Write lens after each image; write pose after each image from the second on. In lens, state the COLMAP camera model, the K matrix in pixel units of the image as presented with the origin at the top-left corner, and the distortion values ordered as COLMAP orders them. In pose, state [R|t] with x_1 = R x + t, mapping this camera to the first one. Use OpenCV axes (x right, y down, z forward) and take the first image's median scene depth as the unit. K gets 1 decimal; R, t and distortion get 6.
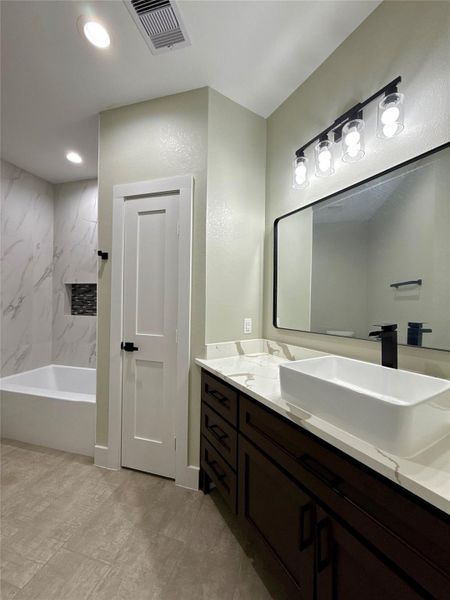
lens RADIAL K [[242.9, 0, 225.0], [0, 242.9, 300.0], [0, 0, 1]] dist [-0.002612, -0.000932]
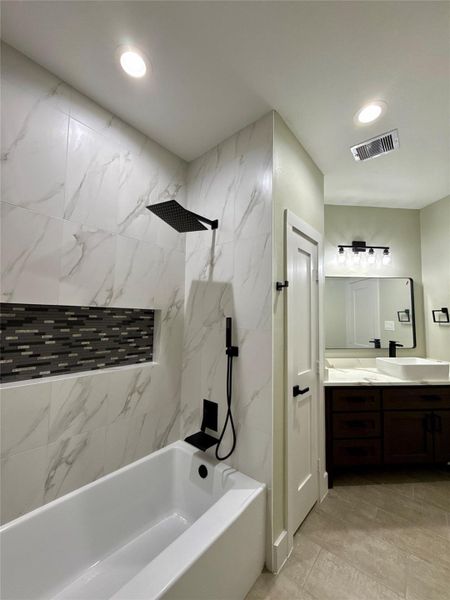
lens RADIAL K [[242.9, 0, 225.0], [0, 242.9, 300.0], [0, 0, 1]] dist [-0.002612, -0.000932]
pose [[0.404961, 0.069588, 0.911682, -1.712139], [-0.020960, 0.997544, -0.066831, -0.088806], [-0.914094, 0.007955, 0.405425, 1.111332]]
